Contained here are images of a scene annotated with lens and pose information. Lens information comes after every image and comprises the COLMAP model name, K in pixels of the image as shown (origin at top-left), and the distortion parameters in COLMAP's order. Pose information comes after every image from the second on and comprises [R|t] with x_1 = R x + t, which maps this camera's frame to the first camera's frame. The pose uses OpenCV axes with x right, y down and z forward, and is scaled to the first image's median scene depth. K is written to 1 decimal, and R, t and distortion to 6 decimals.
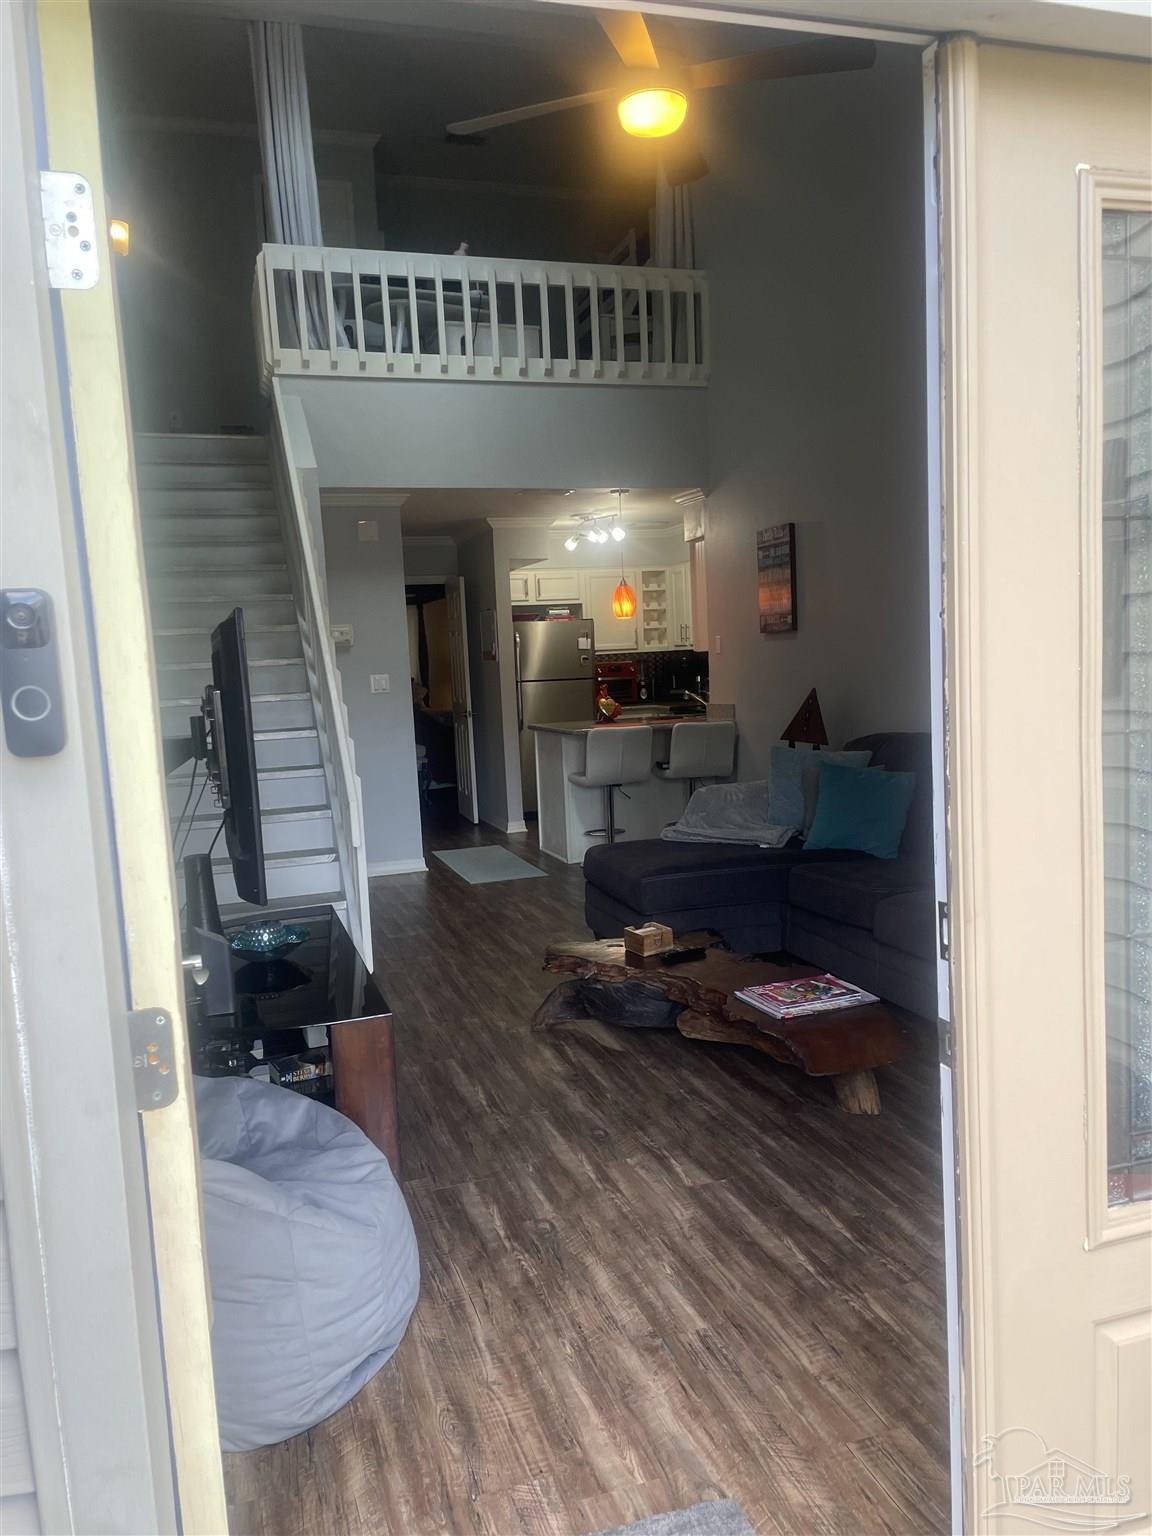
lens RADIAL K [[1169.8, 0, 566.9], [0, 1169.8, 782.7], [0, 0, 1]] dist [0.039227, -0.034064]
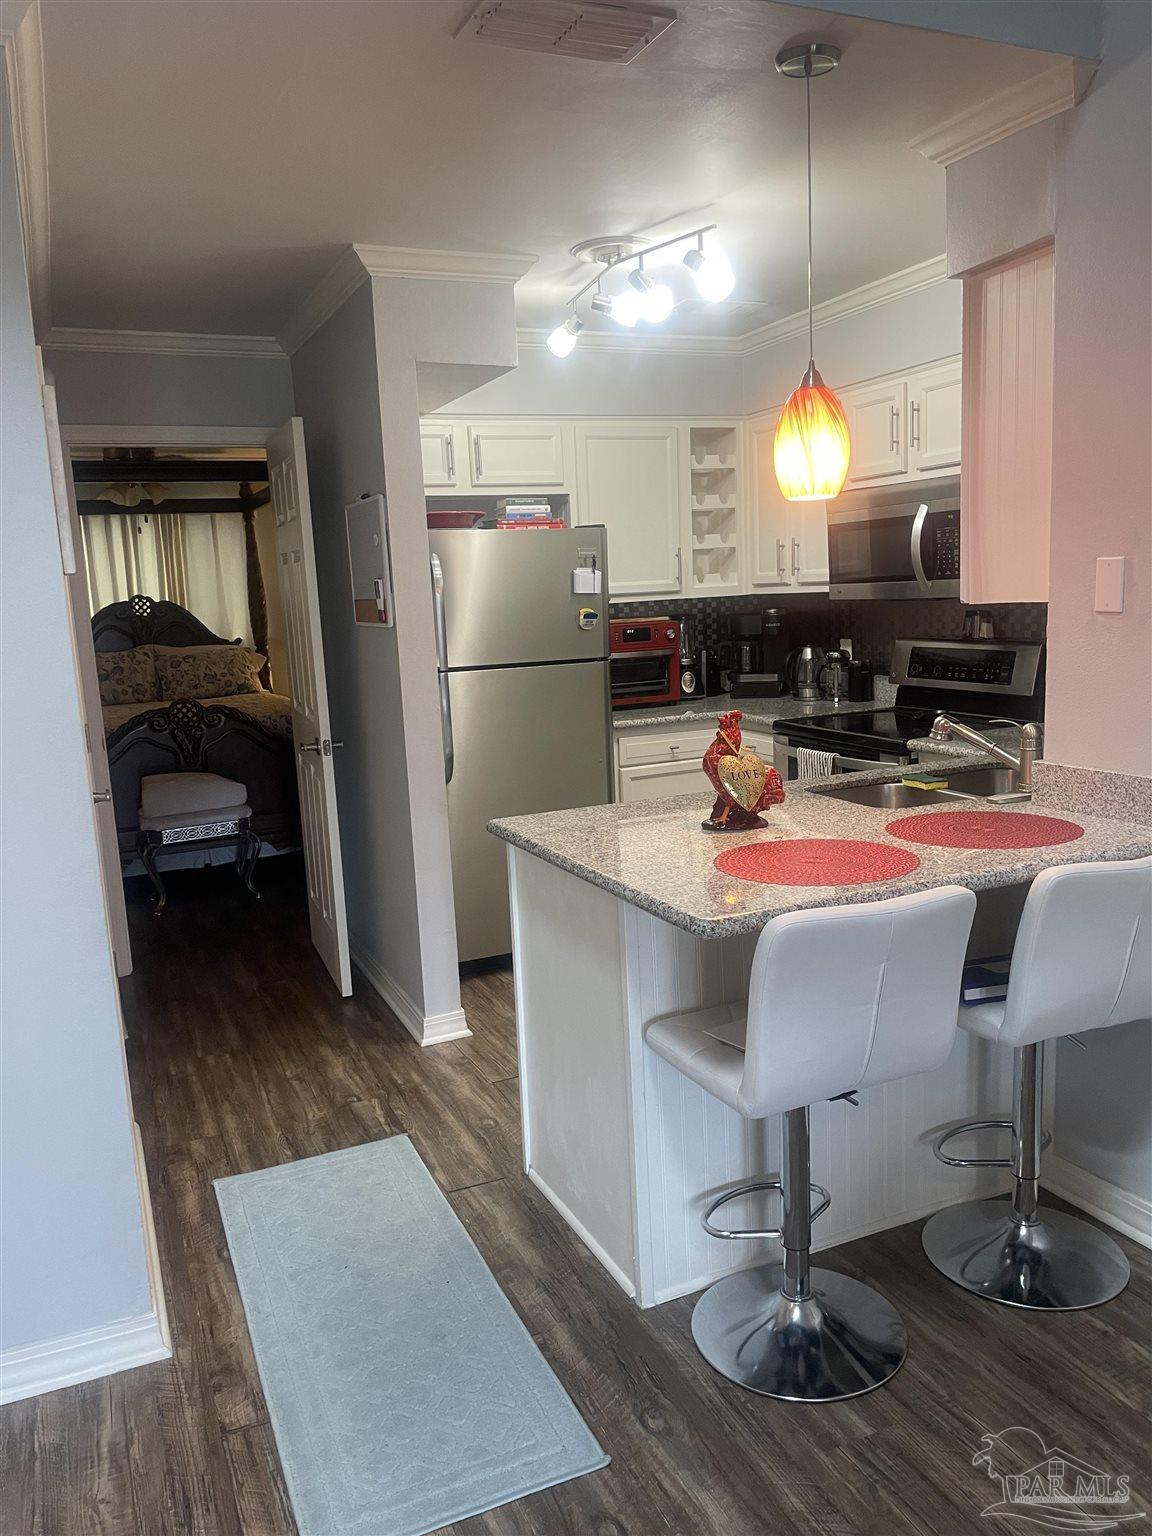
lens RADIAL K [[1169.8, 0, 576.6], [0, 1169.8, 767.9], [0, 0, 1]] dist [0.039227, -0.034064]
pose [[0.994469, -0.019093, 0.103282, -0.047852], [0.014677, 0.998952, 0.043351, -0.089807], [-0.104001, -0.041595, 0.993707, 0.740668]]
